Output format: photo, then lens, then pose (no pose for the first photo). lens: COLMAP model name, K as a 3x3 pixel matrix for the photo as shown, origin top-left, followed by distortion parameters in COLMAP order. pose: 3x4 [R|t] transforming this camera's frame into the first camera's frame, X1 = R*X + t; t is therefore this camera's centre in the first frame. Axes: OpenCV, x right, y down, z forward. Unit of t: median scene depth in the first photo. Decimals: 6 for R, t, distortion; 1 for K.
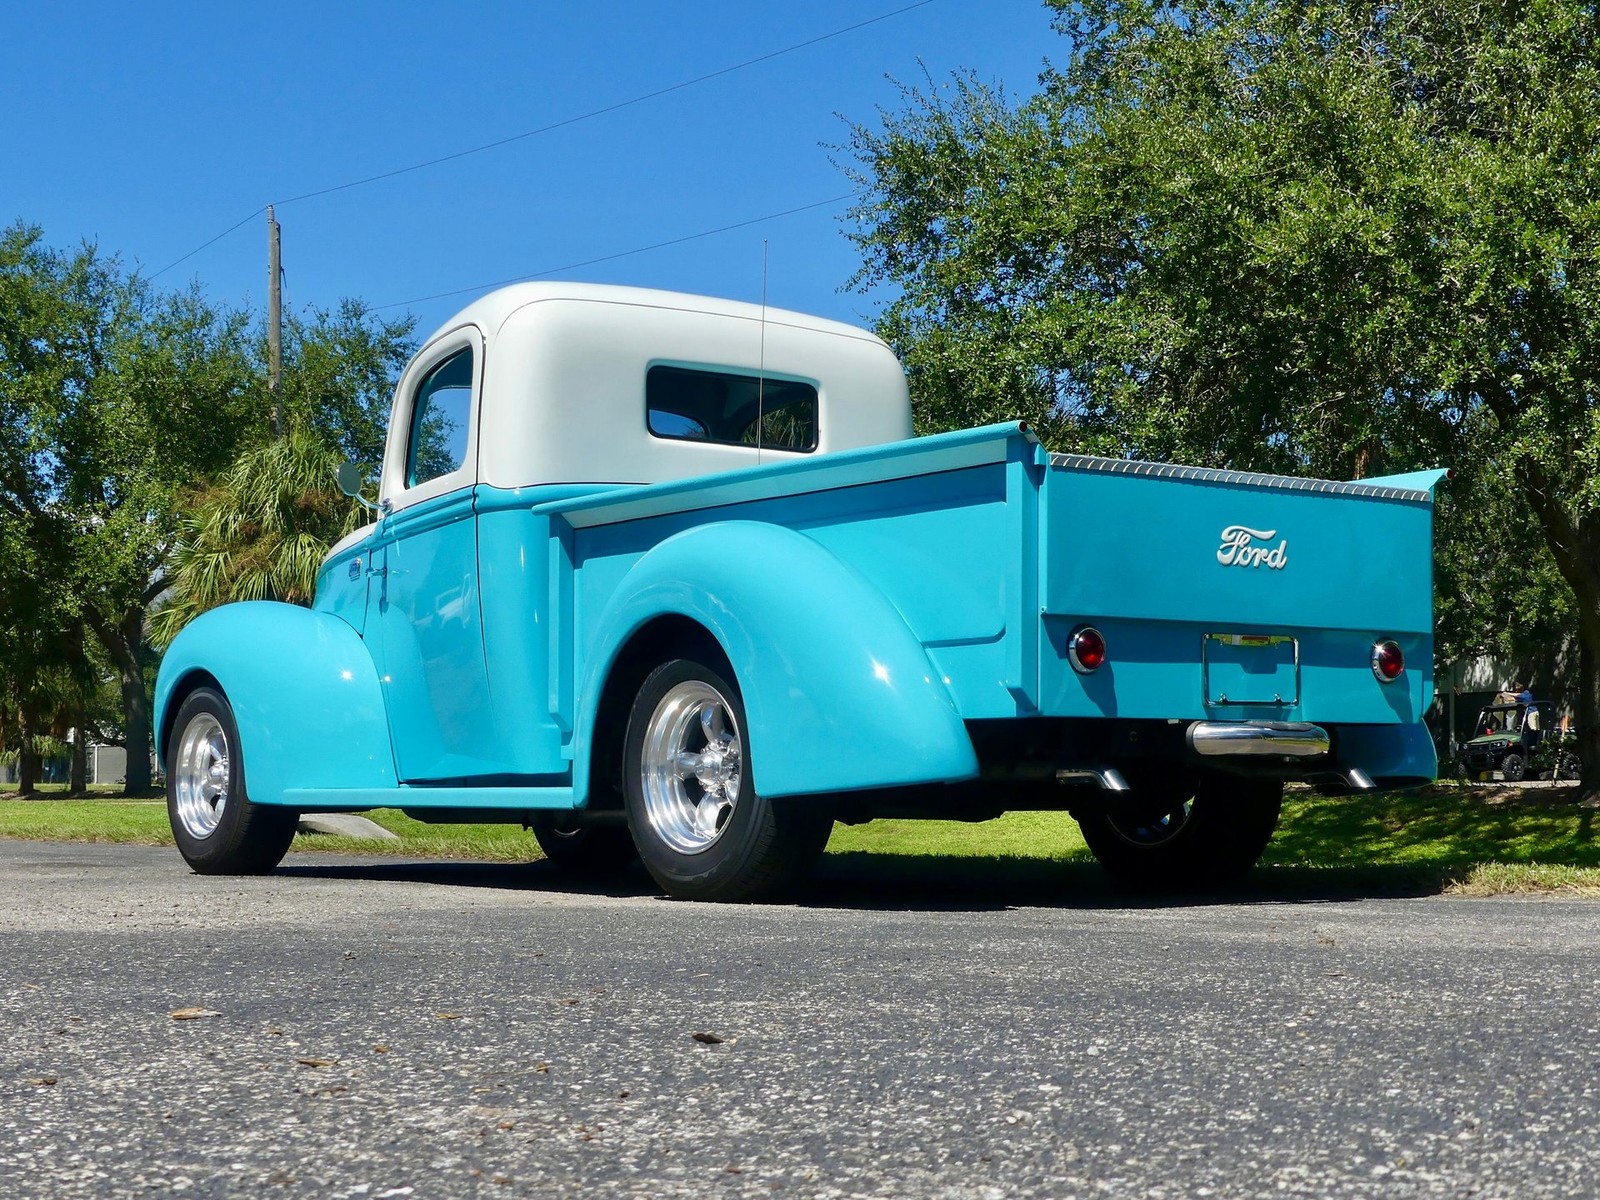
lens RADIAL K [[2628.7, 0, 823.0], [0, 2628.7, 620.8], [0, 0, 1]] dist [-0.000524, -0.023150]
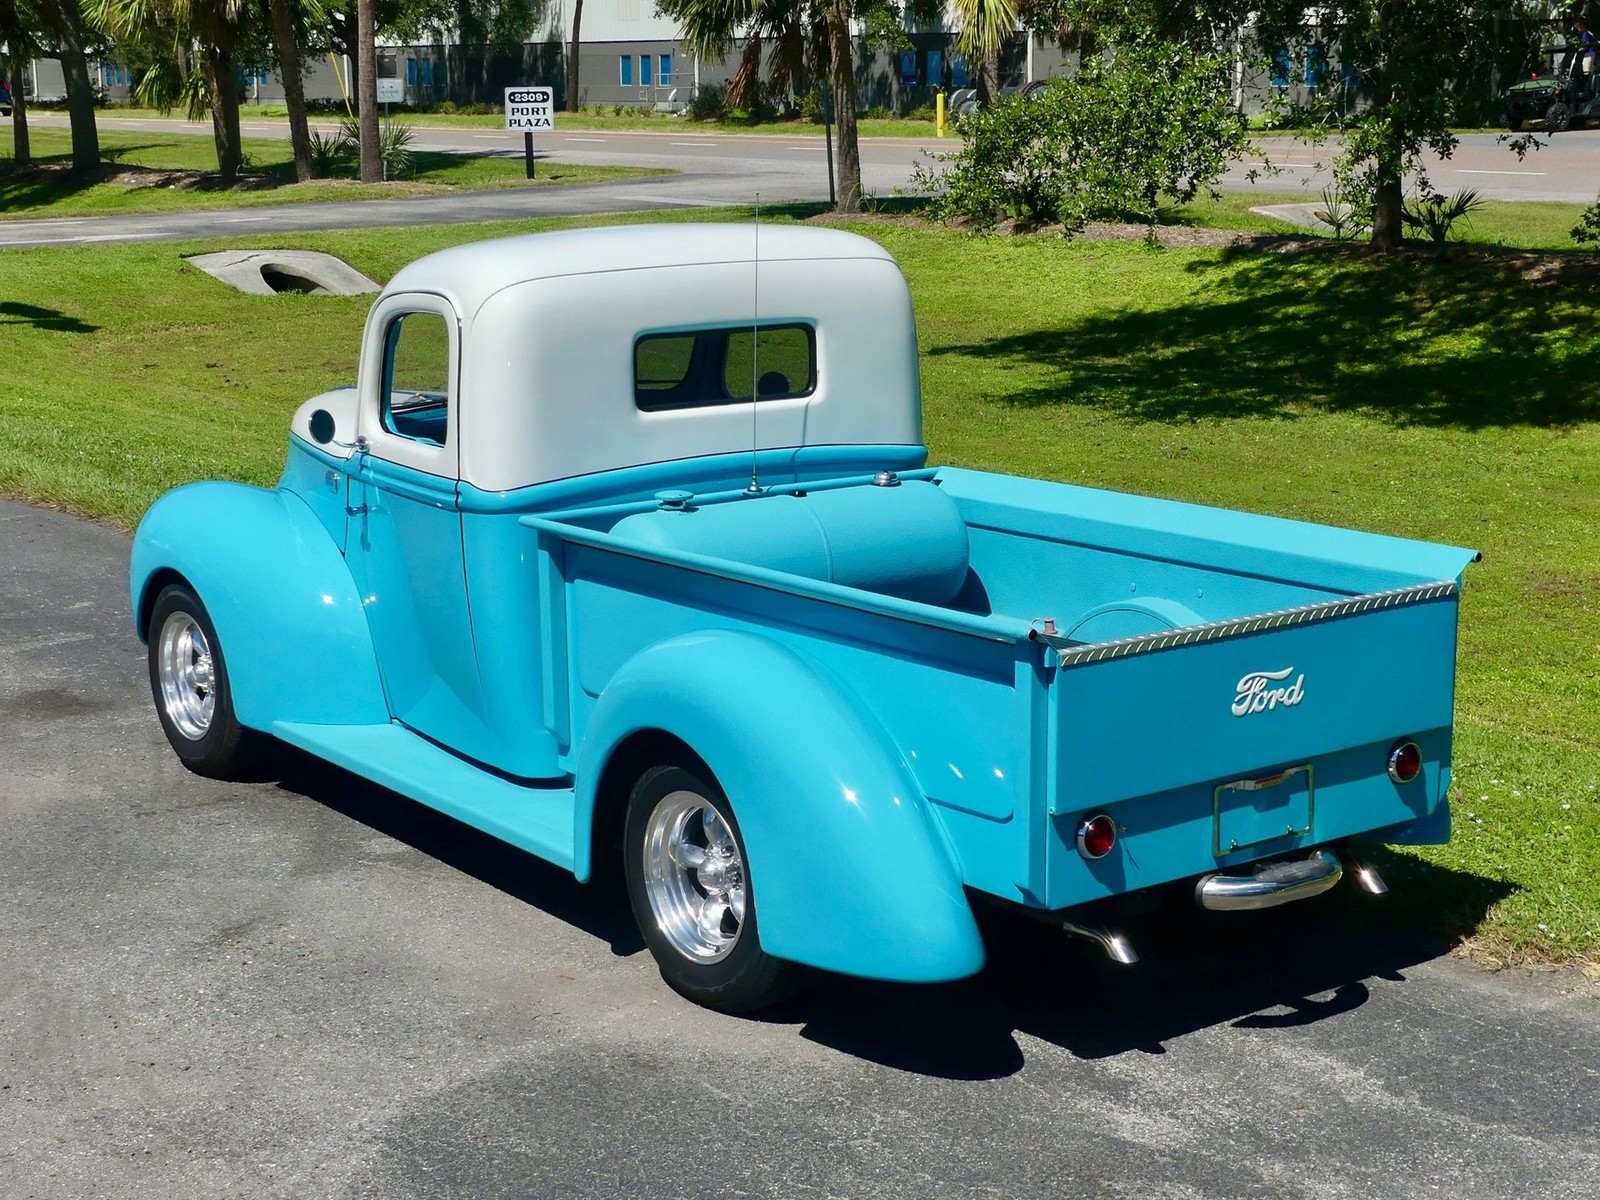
lens RADIAL K [[2800.4, 0, 804.9], [0, 2800.4, 570.8], [0, 0, 1]] dist [-0.026782, -0.015434]
pose [[0.999904, -0.012440, -0.006151, -0.000568], [0.013598, 0.966783, 0.255236, -0.283733], [0.002771, -0.255295, 0.966859, 0.011179]]
